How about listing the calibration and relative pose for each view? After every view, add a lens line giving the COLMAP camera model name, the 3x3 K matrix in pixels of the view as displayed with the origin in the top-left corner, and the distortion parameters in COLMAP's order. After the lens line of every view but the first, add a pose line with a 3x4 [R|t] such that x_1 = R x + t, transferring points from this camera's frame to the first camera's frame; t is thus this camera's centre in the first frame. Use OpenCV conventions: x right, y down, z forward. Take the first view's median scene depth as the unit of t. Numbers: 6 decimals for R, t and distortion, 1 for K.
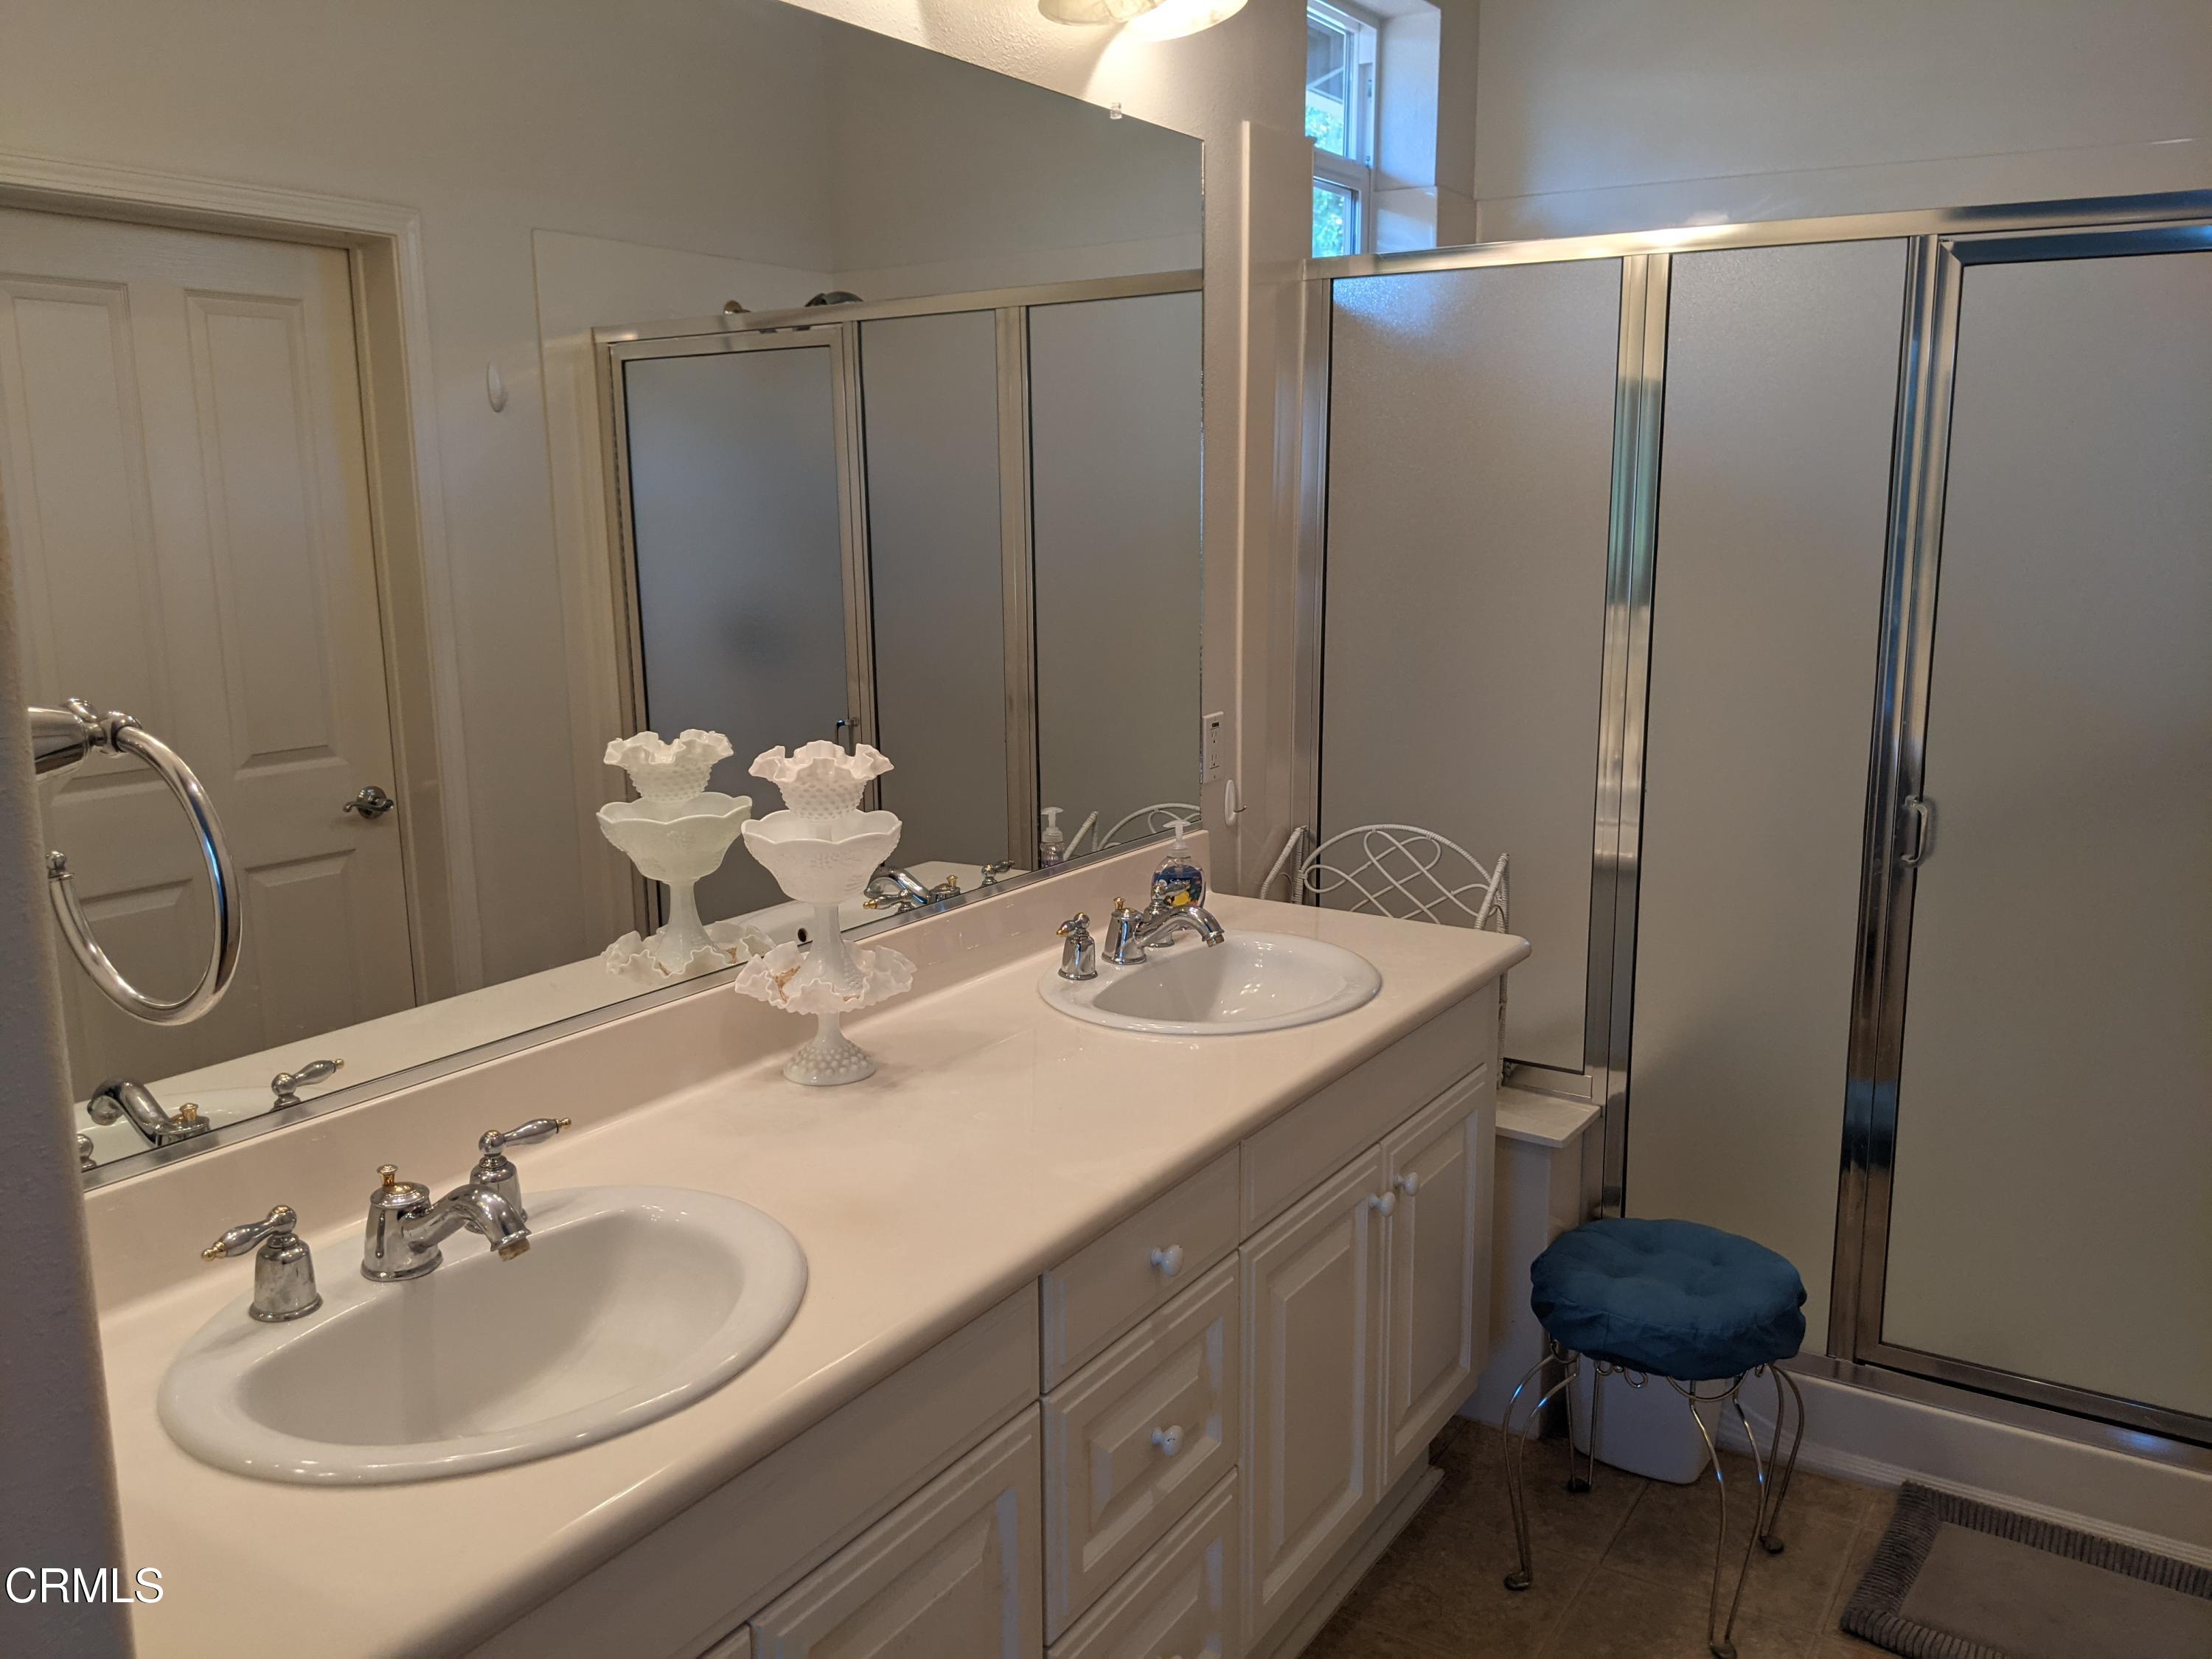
lens RADIAL K [[1780.0, 0, 1116.8], [0, 1780.0, 841.3], [0, 0, 1]] dist [0.064751, -0.108297]
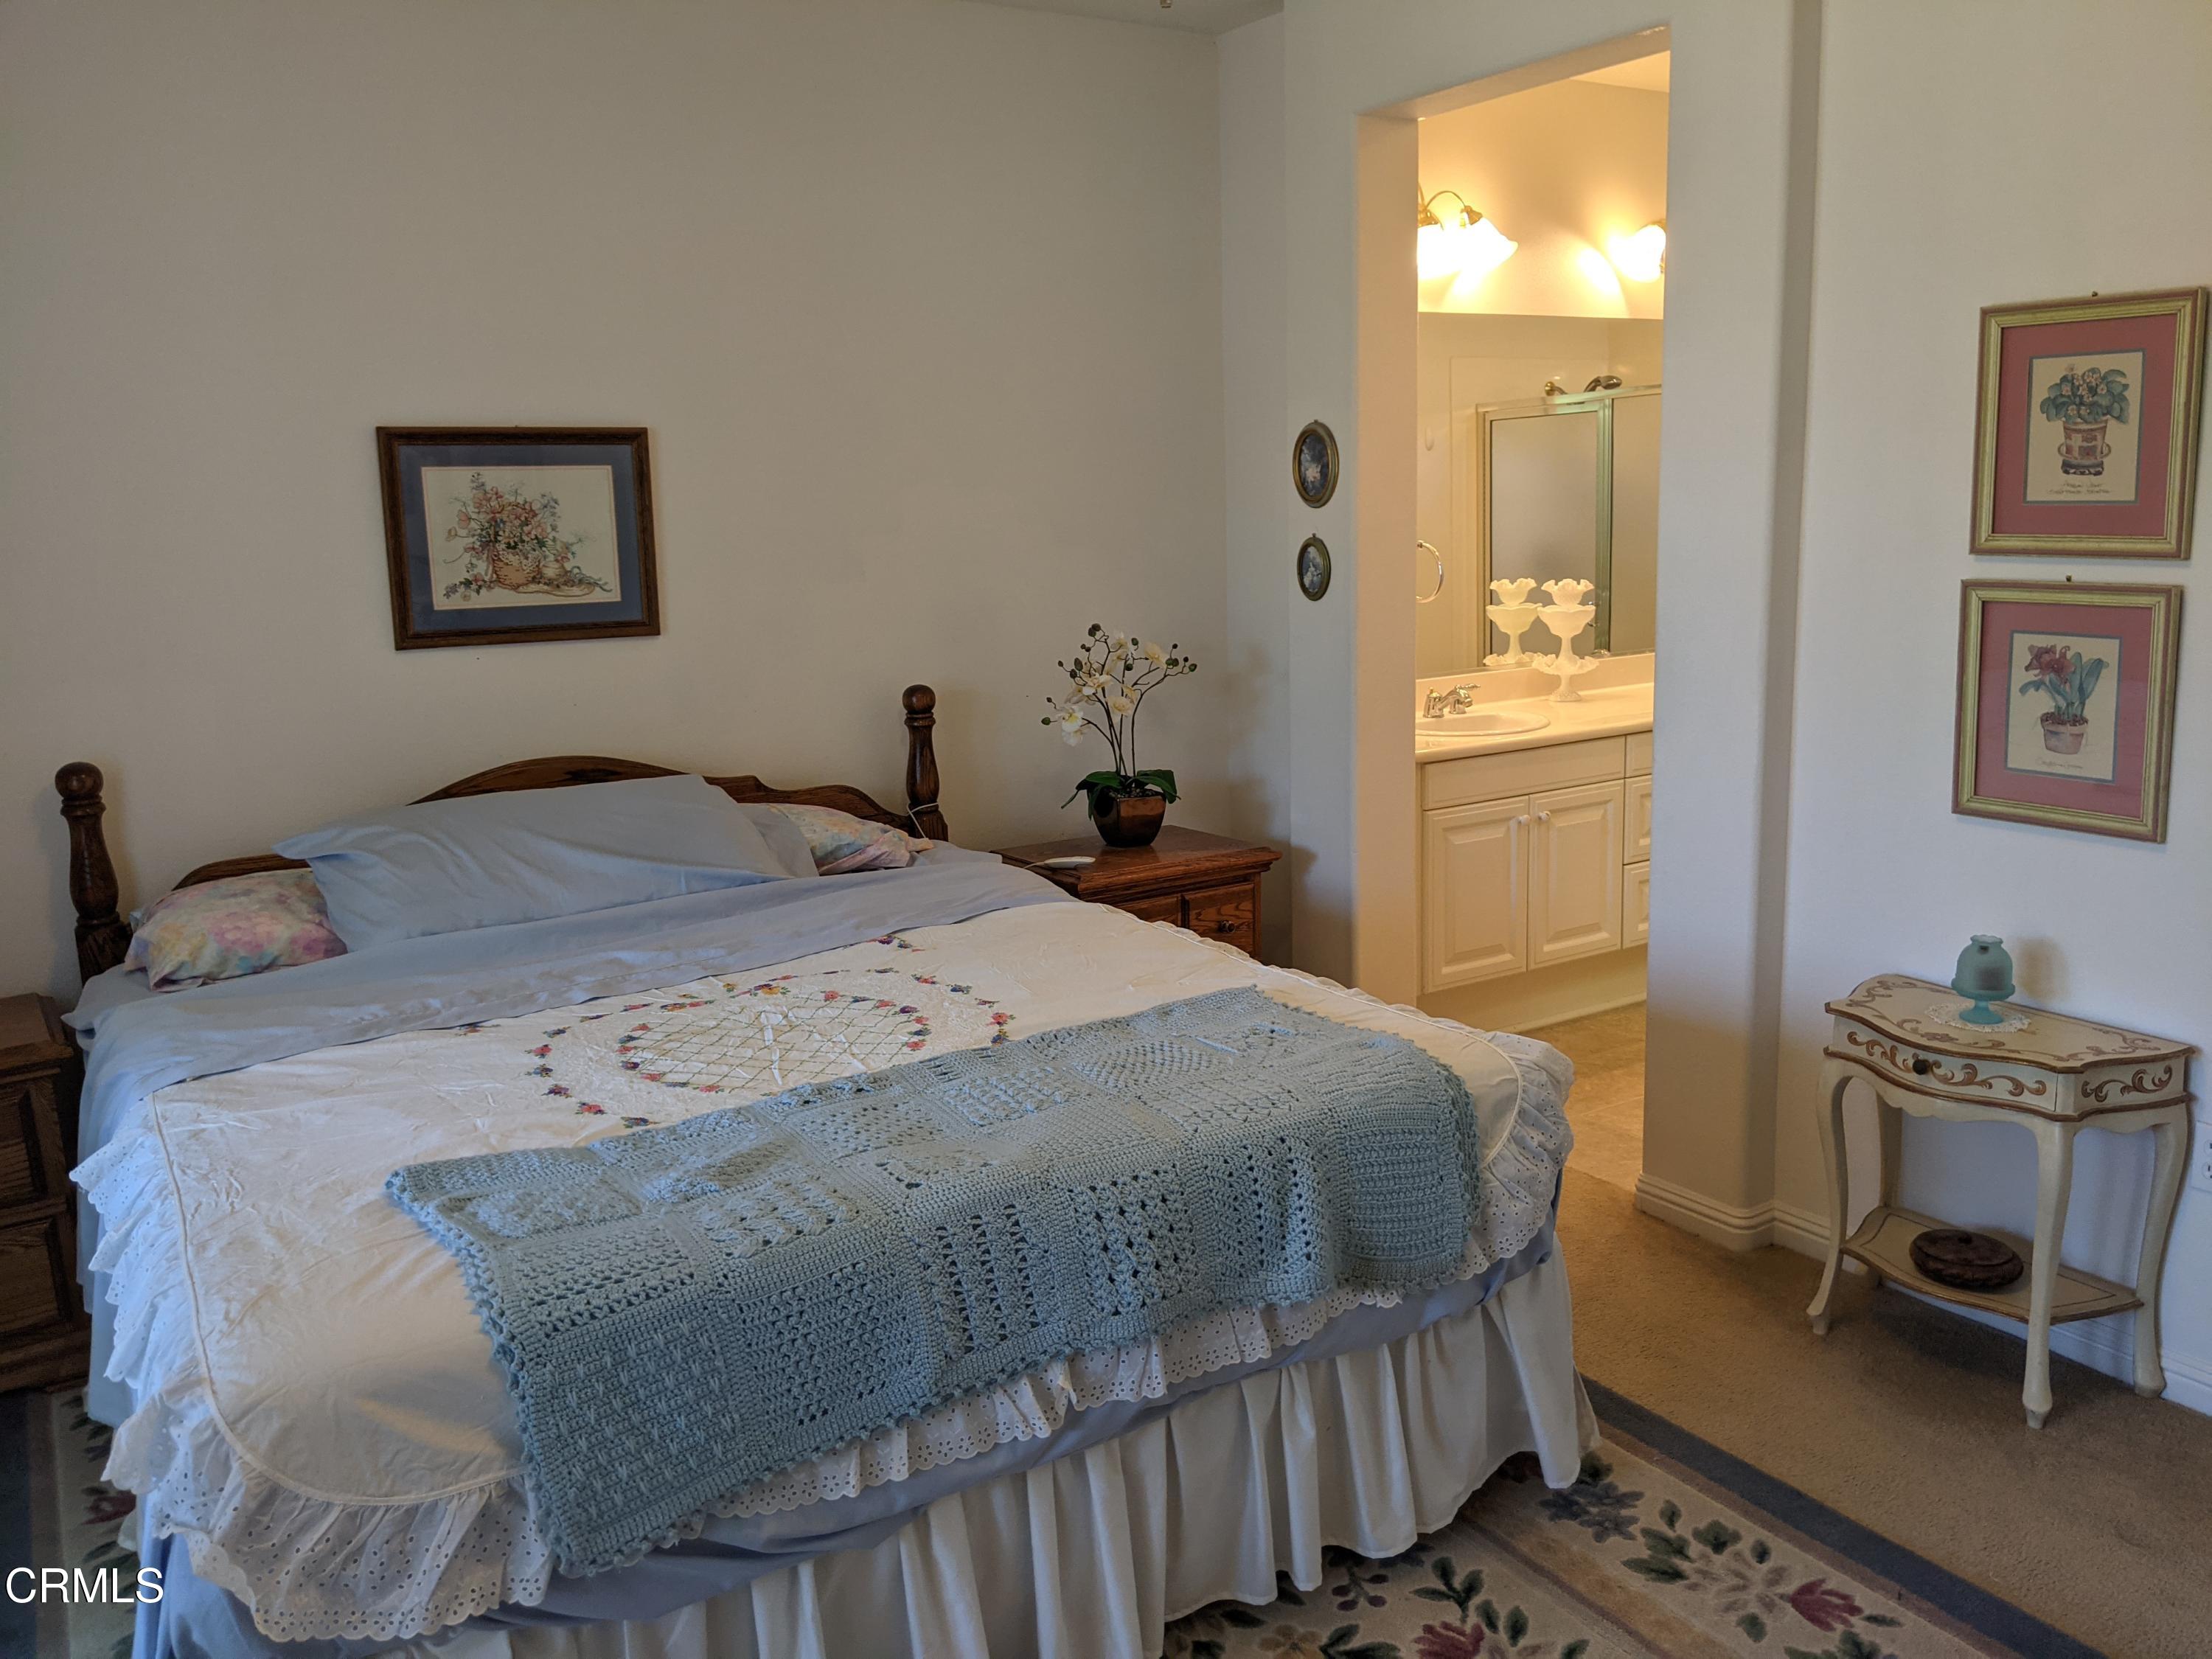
lens RADIAL K [[1780.0, 0, 1116.8], [0, 1780.0, 841.3], [0, 0, 1]] dist [0.064751, -0.108297]
pose [[0.904080, 0.055099, -0.423797, 0.384483], [-0.051008, 0.998477, 0.021001, 0.314921], [0.424309, 0.002630, 0.905514, -1.743744]]
